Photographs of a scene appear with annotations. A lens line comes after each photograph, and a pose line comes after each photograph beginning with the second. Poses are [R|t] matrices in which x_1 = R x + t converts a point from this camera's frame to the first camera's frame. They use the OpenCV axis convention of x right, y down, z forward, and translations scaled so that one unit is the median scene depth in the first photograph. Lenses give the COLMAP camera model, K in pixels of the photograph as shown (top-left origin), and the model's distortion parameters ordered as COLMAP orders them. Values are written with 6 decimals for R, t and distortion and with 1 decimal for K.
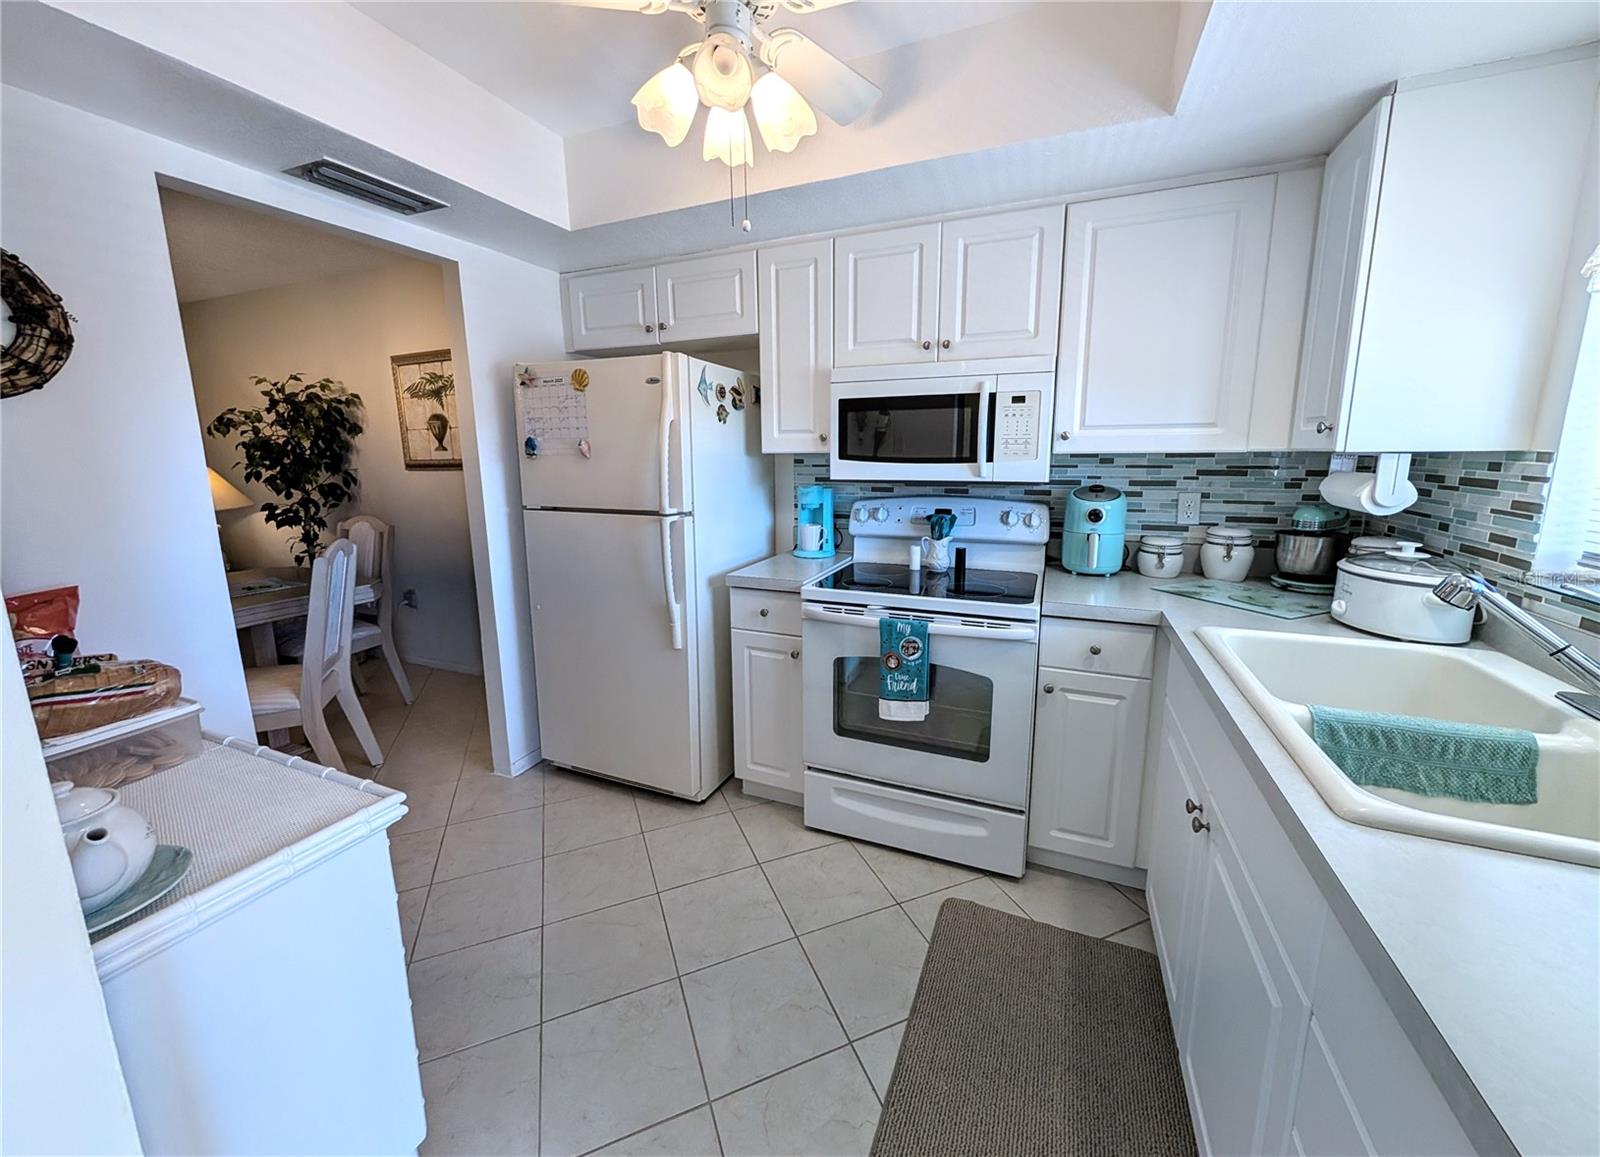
lens RADIAL K [[606.7, 0, 797.0], [0, 606.7, 549.1], [0, 0, 1]] dist [-0.009617, -0.000082]
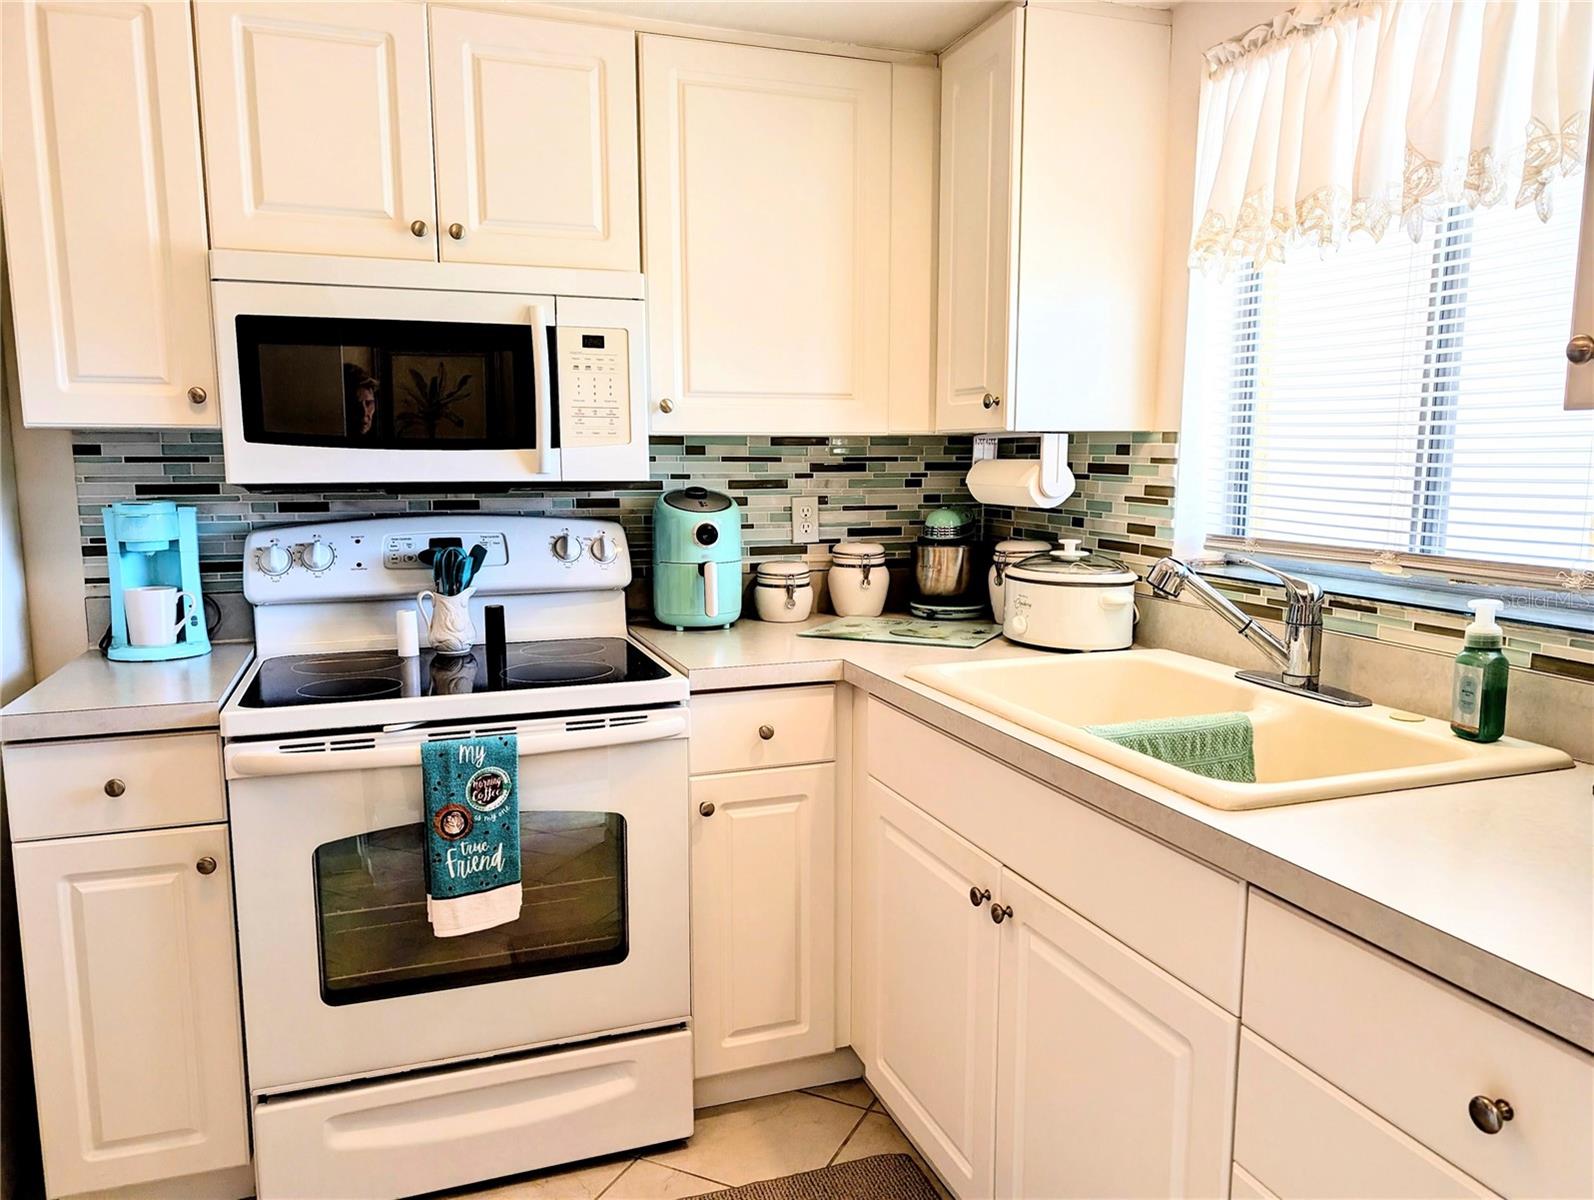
lens RADIAL K [[1154.7, 0, 803.6], [0, 1154.7, 613.1], [0, 0, 1]] dist [0.015397, -0.019261]
pose [[0.727188, -0.084881, 0.681170, -0.277548], [0.105728, 0.994334, 0.011034, 0.026110], [-0.678247, 0.063995, 0.732042, 0.049060]]
